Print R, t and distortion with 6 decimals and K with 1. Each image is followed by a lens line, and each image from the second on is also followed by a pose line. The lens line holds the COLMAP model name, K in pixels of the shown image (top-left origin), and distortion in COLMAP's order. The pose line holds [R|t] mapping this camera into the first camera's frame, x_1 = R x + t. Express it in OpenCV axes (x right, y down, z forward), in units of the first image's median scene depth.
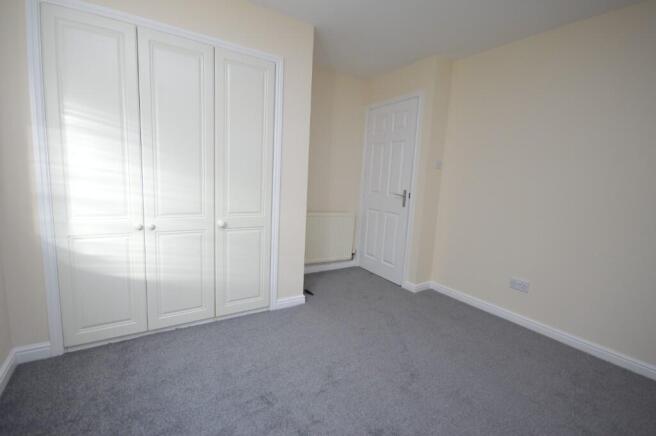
lens RADIAL K [[292.0, 0, 325.2], [0, 292.0, 219.0], [0, 0, 1]] dist [-0.002356, -0.000337]
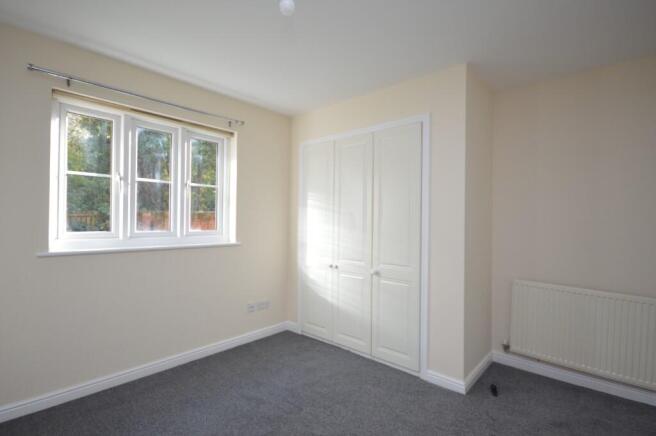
lens RADIAL K [[321.9, 0, 344.8], [0, 321.9, 222.1], [0, 0, 1]] dist [-0.001156, -0.000549]
pose [[0.277995, -0.054534, -0.959033, 0.943888], [-0.141524, 0.985167, -0.097044, -0.040776], [0.950100, 0.162704, 0.266154, 0.567637]]
